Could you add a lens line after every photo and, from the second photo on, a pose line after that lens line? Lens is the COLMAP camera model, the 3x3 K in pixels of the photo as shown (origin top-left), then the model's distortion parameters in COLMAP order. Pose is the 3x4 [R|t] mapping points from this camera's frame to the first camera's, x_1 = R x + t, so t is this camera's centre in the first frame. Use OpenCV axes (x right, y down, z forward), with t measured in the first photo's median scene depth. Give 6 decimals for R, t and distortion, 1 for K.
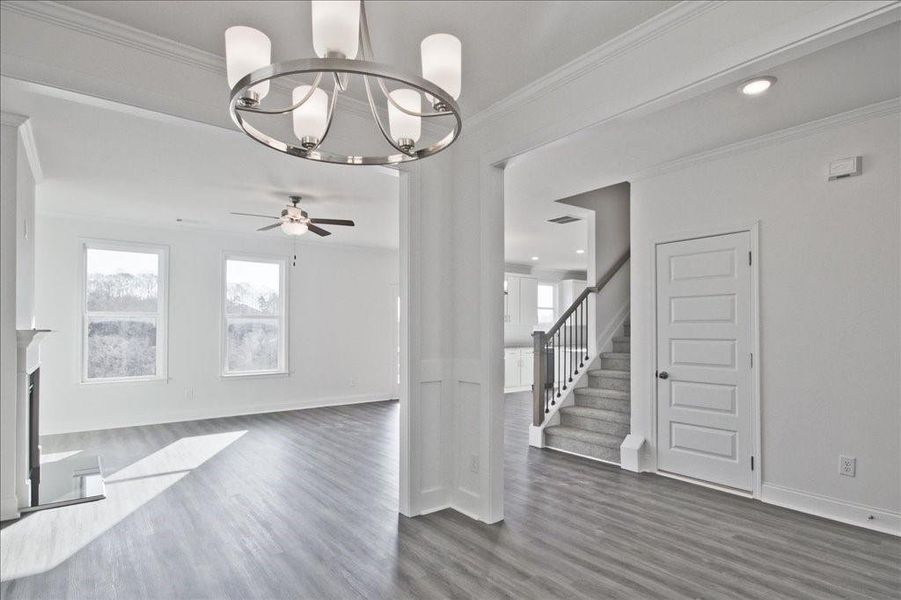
lens RADIAL K [[474.7, 0, 440.3], [0, 474.7, 320.5], [0, 0, 1]] dist [-0.001930, -0.000791]
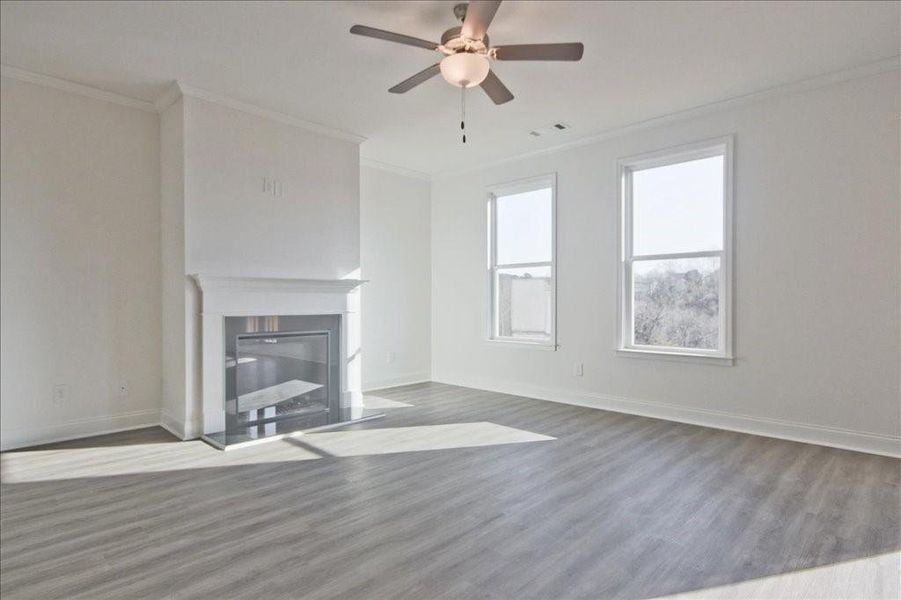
lens RADIAL K [[490.7, 0, 450.0], [0, 490.7, 308.0], [0, 0, 1]] dist [0.002834, 0.000332]
pose [[0.163331, 0.016750, -0.986429, 0.191695], [0.019693, 0.999601, 0.020234, 0.046636], [0.986375, -0.022730, 0.162936, 0.751475]]
